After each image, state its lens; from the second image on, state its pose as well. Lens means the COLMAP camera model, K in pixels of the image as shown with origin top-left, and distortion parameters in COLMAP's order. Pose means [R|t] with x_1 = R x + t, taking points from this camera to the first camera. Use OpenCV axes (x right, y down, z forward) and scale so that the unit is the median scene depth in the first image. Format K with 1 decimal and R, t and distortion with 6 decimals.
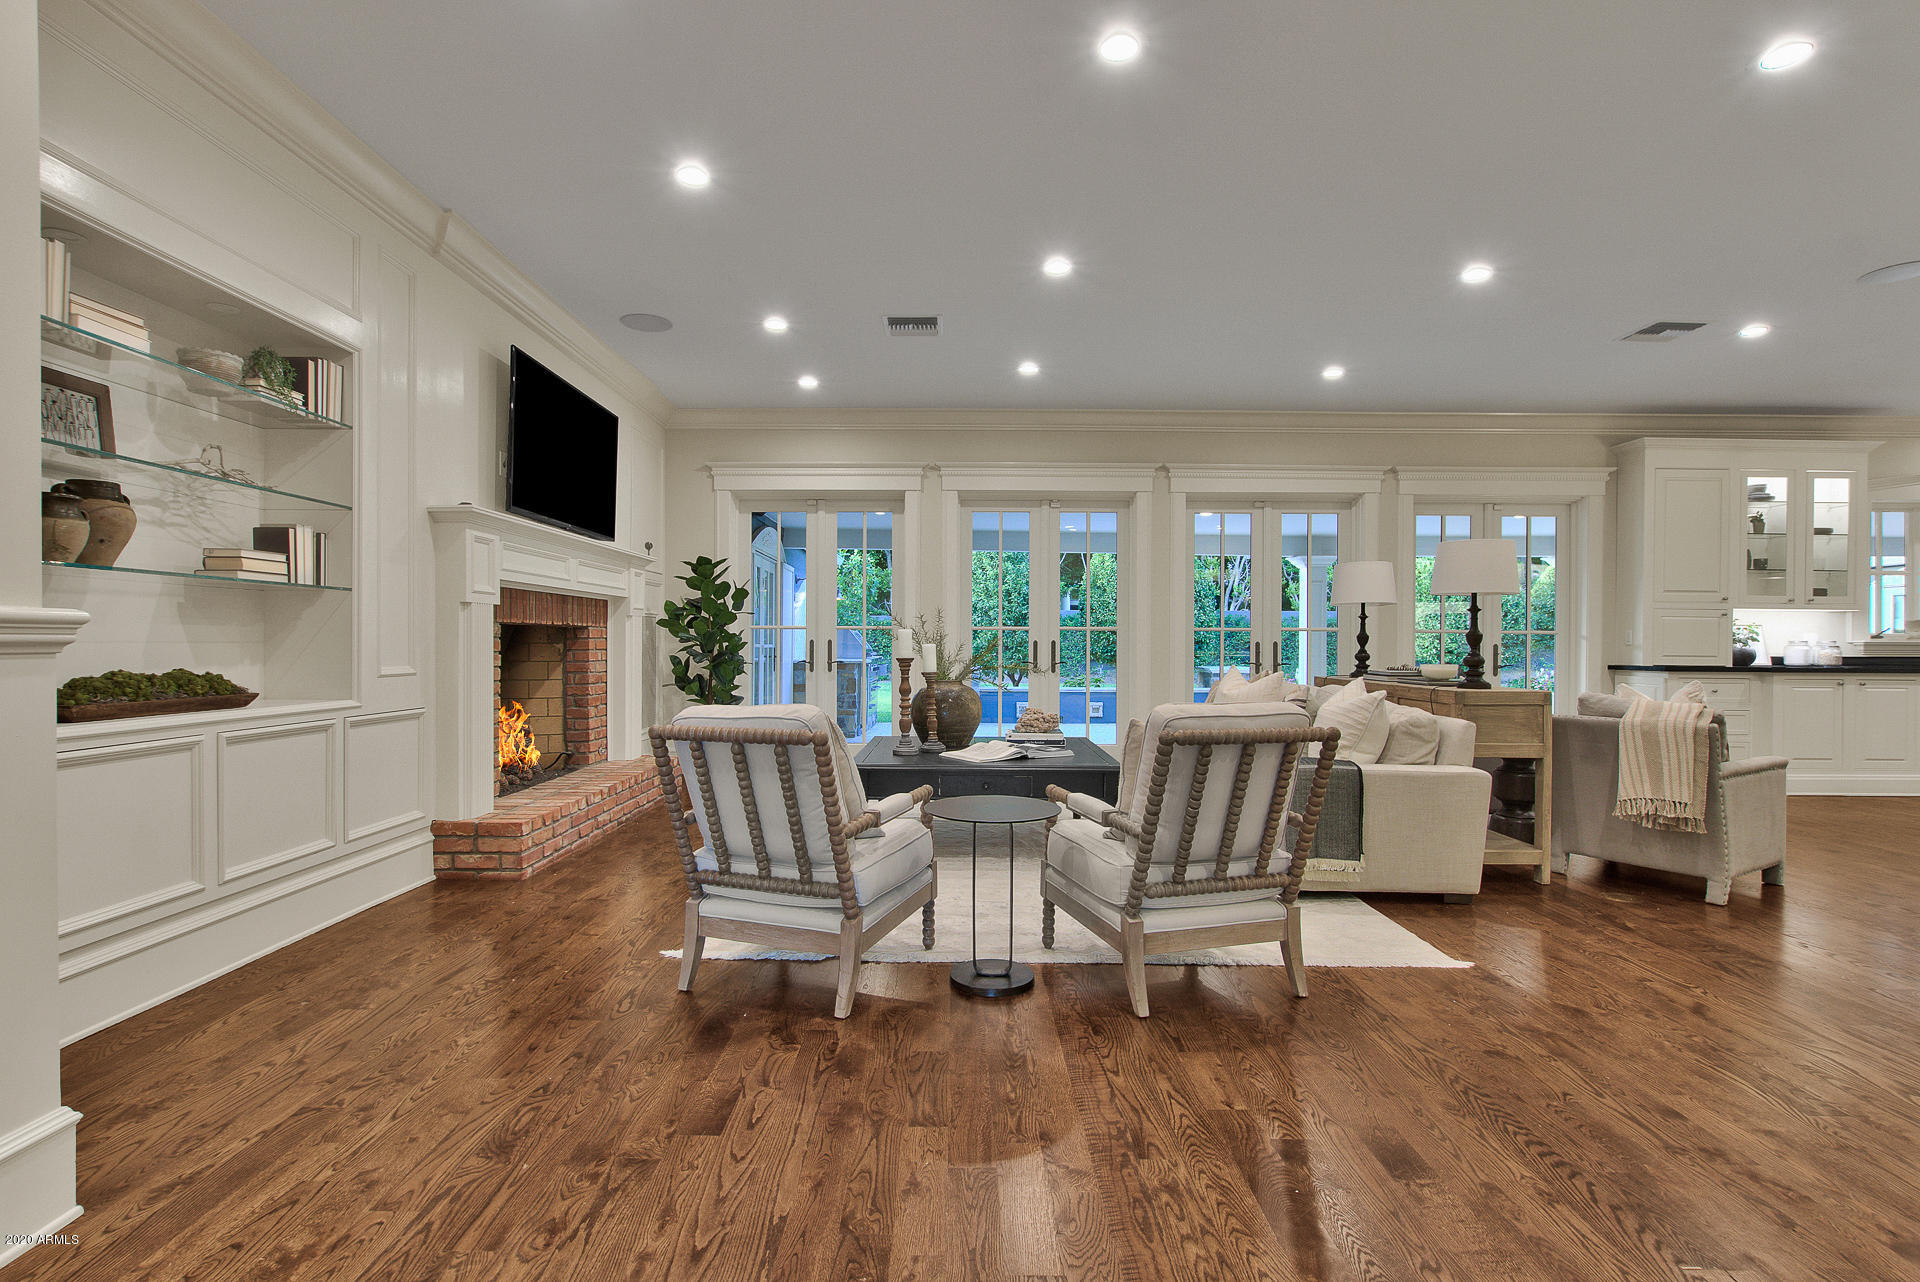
lens RADIAL K [[890.4, 0, 965.6], [0, 890.4, 645.0], [0, 0, 1]] dist [-0.013523, 0.006248]
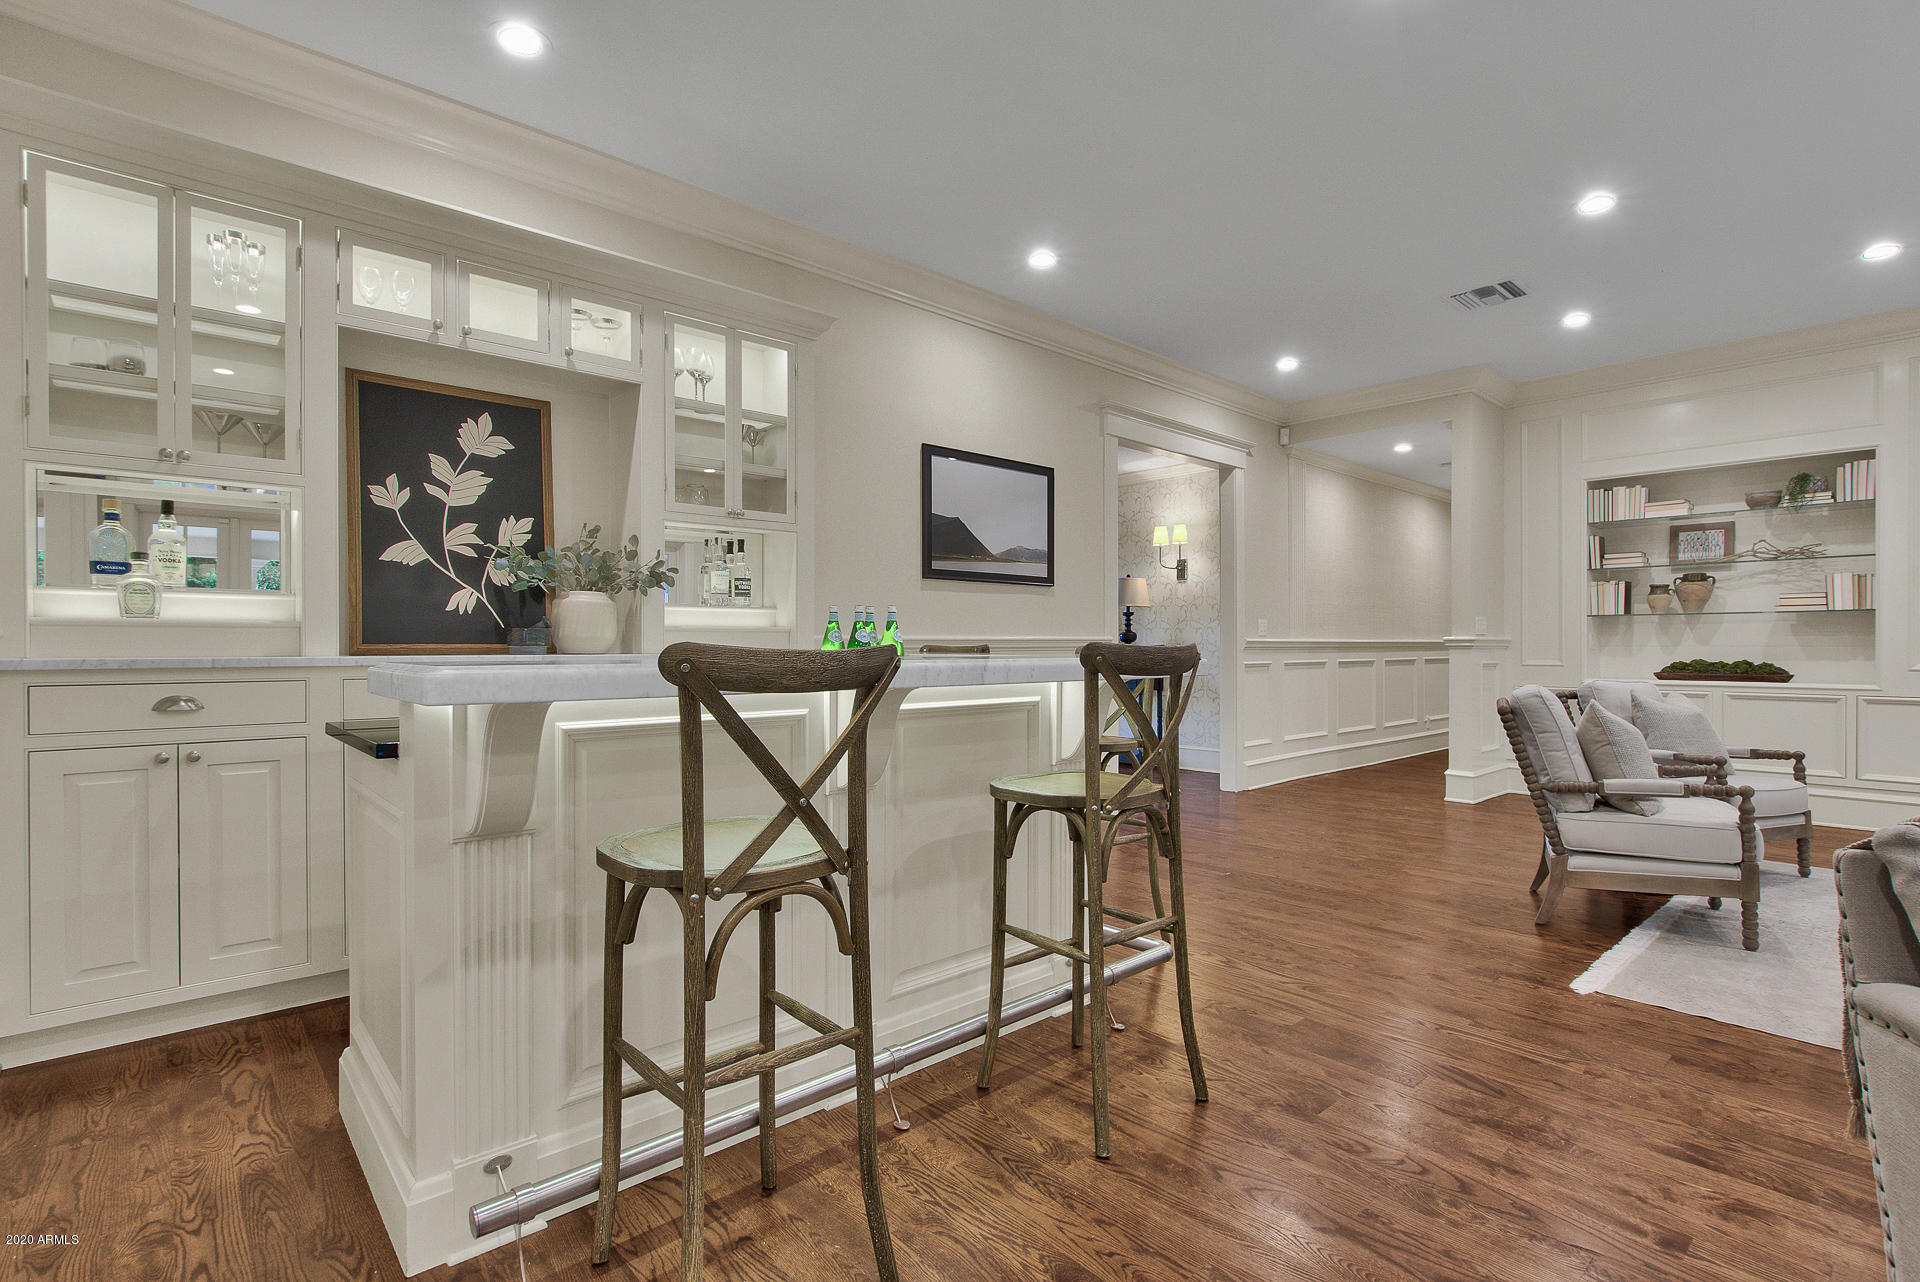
lens RADIAL K [[890.4, 0, 949.7], [0, 890.4, 648.9], [0, 0, 1]] dist [-0.013523, 0.006248]
pose [[-0.743660, -0.002081, -0.668555, 1.622714], [-0.007879, 0.999953, 0.005651, 0.005687], [0.668512, 0.009470, -0.743641, 1.212562]]
